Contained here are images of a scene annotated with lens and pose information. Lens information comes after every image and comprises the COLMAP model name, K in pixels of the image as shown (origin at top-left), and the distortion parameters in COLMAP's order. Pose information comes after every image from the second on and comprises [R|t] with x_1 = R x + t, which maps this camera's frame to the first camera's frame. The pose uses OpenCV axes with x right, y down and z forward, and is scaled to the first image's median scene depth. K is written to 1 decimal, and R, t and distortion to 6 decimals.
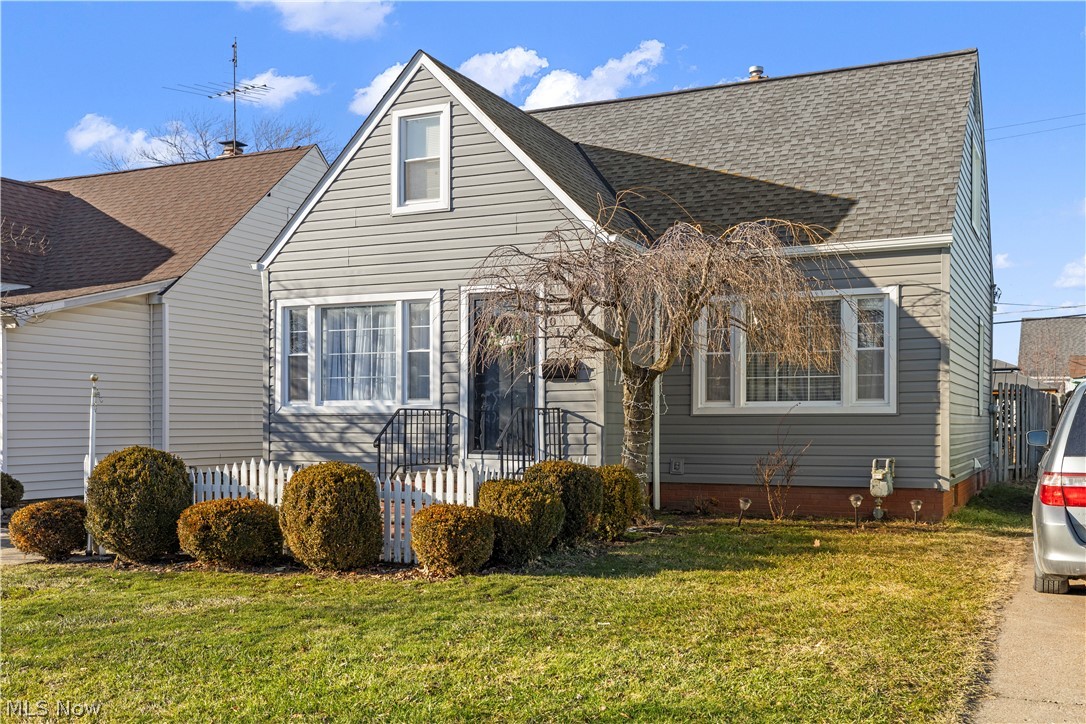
lens RADIAL K [[1098.0, 0, 543.0], [0, 1098.0, 405.3], [0, 0, 1]] dist [0.004609, 0.001104]
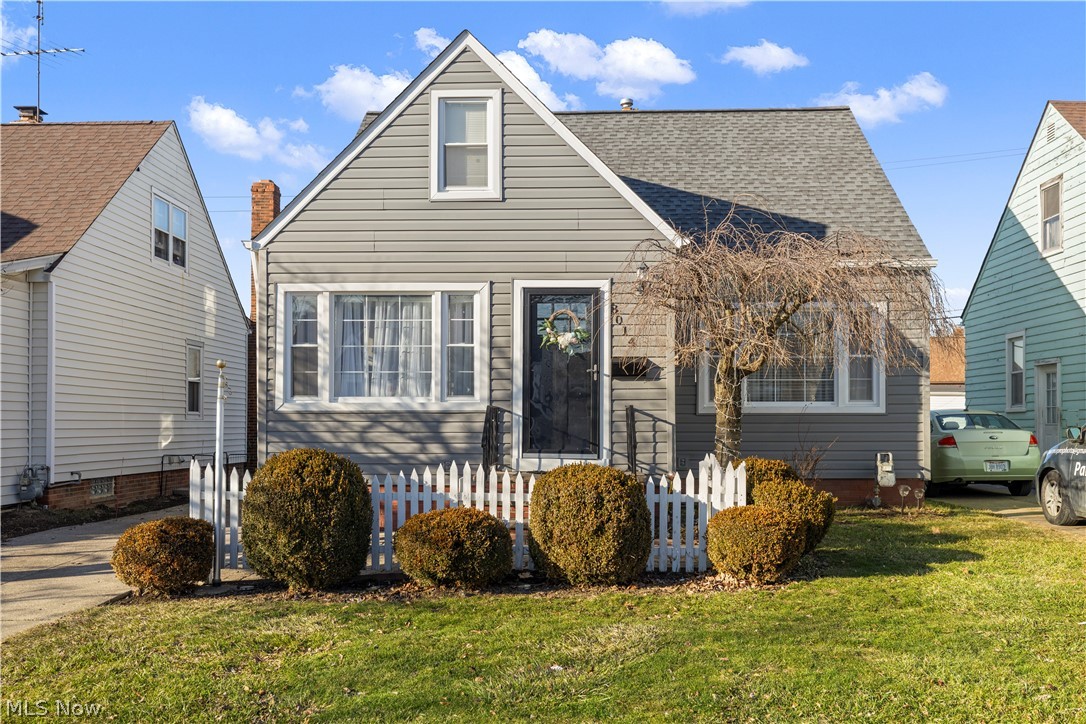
lens RADIAL K [[970.5, 0, 541.8], [0, 970.5, 395.5], [0, 0, 1]] dist [0.002015, 0.002775]
pose [[0.918367, 0.011042, 0.395575, -0.378529], [-0.005761, 0.999878, -0.014537, 0.005616], [-0.395687, 0.011071, 0.918319, 0.202333]]
